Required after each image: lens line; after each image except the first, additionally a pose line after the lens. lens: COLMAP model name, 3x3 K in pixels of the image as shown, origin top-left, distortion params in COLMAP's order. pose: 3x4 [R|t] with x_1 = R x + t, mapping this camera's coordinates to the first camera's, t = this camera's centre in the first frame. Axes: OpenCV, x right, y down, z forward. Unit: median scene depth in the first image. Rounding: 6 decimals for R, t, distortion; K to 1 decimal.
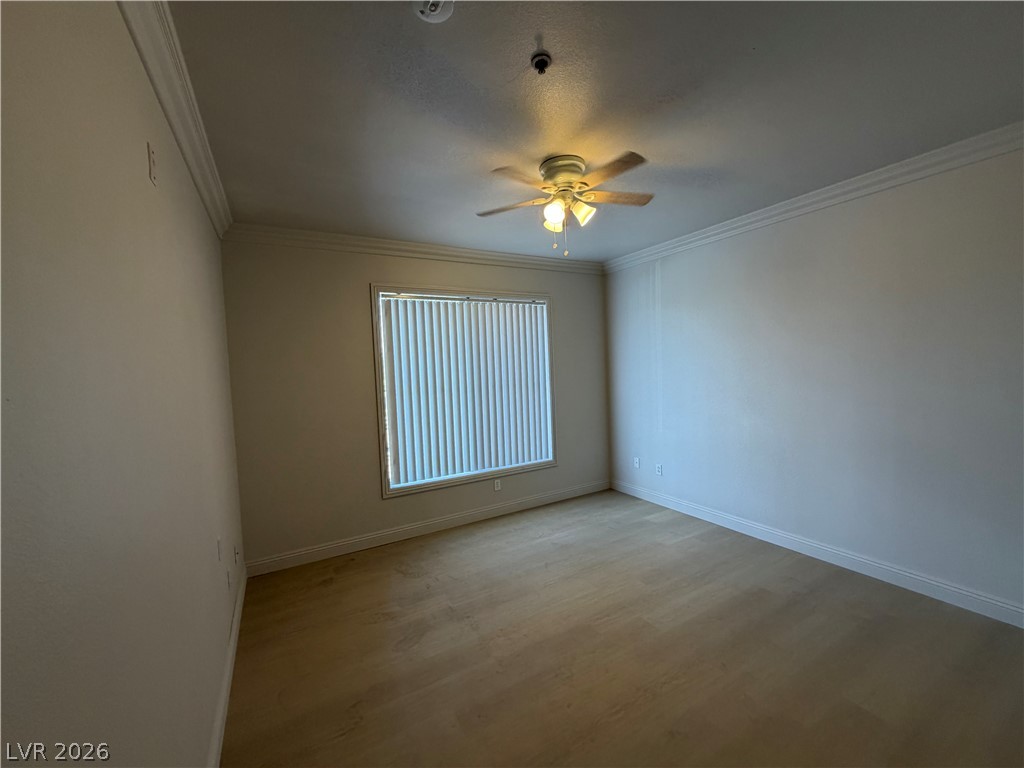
lens RADIAL K [[408.5, 0, 508.9], [0, 408.5, 384.0], [0, 0, 1]] dist [0.001052, -0.000485]
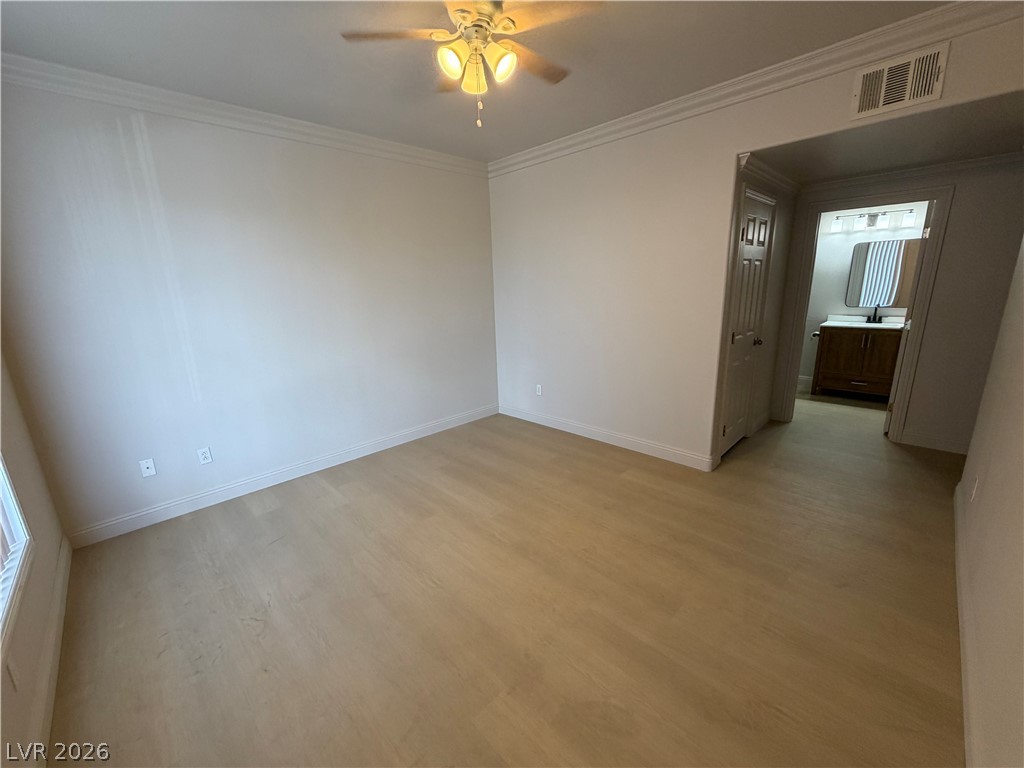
lens RADIAL K [[408.5, 0, 508.9], [0, 408.5, 384.0], [0, 0, 1]] dist [0.001052, -0.000485]
pose [[-0.240632, -0.189652, 0.951908, -0.460018], [0.087782, 0.972454, 0.215936, -0.010106], [-0.966639, 0.135521, -0.217355, 0.793414]]
